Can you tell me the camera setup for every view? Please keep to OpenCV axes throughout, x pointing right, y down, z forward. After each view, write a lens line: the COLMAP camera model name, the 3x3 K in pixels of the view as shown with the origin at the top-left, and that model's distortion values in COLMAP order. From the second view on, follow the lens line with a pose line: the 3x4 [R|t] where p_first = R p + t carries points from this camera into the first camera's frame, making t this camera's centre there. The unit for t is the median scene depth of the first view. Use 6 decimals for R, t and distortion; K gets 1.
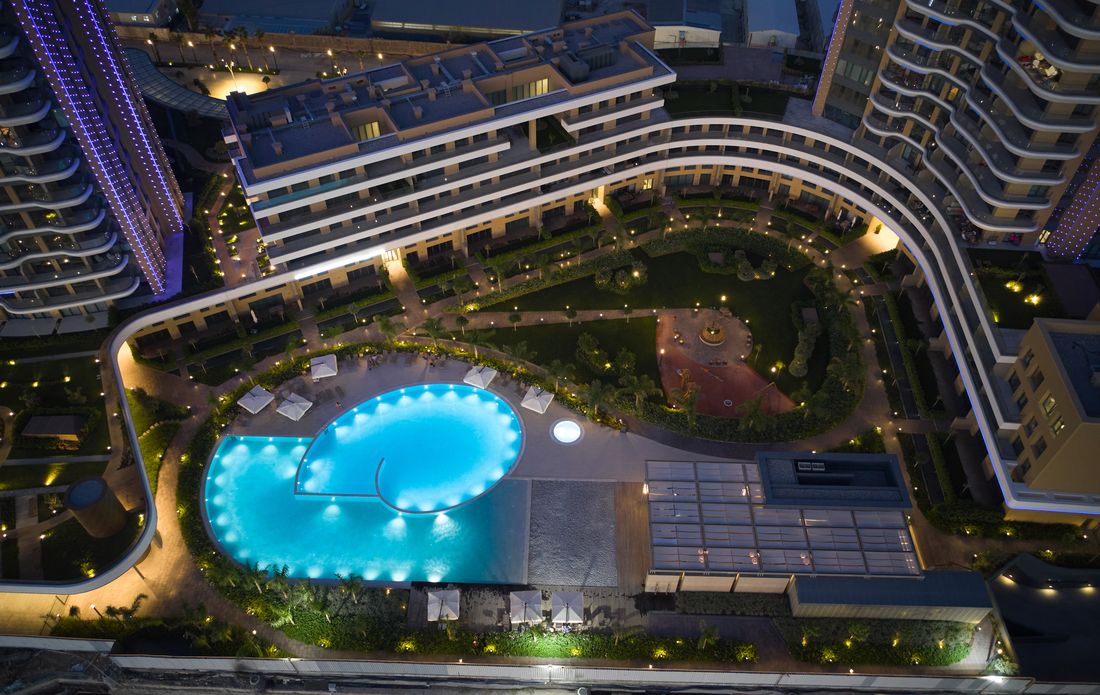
lens RADIAL K [[852.7, 0, 551.2], [0, 852.7, 320.1], [0, 0, 1]] dist [-0.004498, -0.005217]
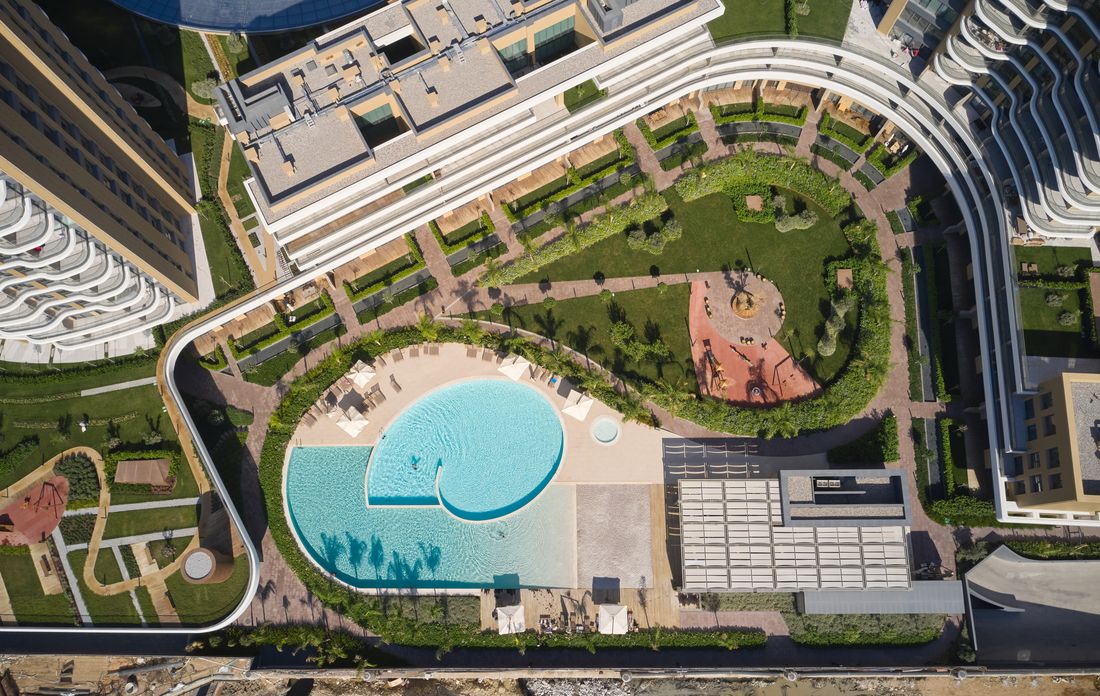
lens RADIAL K [[852.7, 0, 551.2], [0, 852.7, 320.6], [0, 0, 1]] dist [-0.004498, -0.005217]
pose [[0.999362, -0.033551, -0.012211, -0.030339], [0.035251, 0.872863, 0.486690, -0.480379], [-0.005670, -0.486810, 0.873489, 0.112694]]
